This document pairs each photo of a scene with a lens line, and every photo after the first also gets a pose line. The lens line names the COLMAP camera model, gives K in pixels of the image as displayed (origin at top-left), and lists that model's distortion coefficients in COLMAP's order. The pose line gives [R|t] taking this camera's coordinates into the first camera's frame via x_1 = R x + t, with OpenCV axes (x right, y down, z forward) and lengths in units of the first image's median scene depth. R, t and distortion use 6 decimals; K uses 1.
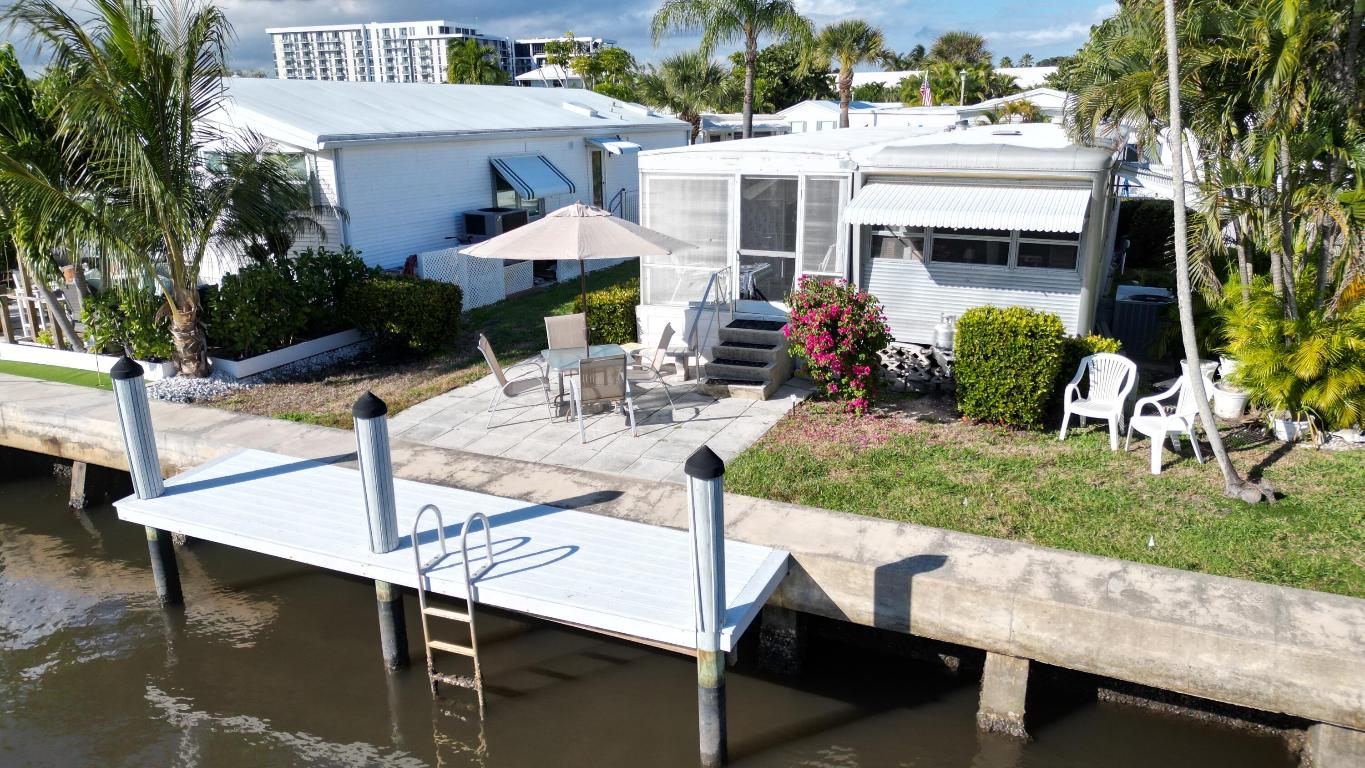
lens RADIAL K [[934.0, 0, 682.5], [0, 934.0, 384.0], [0, 0, 1]] dist [0.001612, 0.001144]
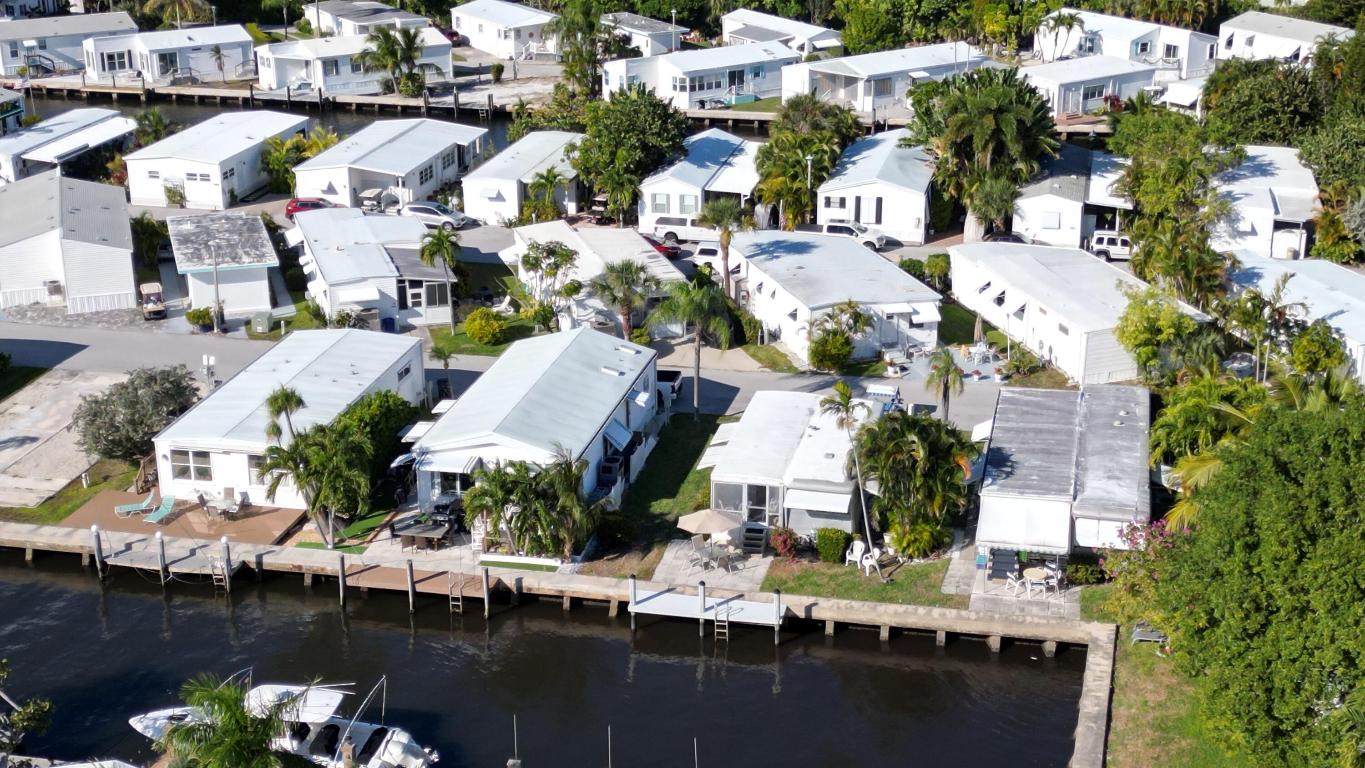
lens RADIAL K [[934.0, 0, 682.5], [0, 934.0, 384.0], [0, 0, 1]] dist [0.001612, 0.001144]
pose [[0.988740, -0.061986, 0.136202, -0.801419], [0.068469, 0.996707, -0.043436, -0.626327], [-0.133061, 0.052272, 0.989728, -3.008897]]
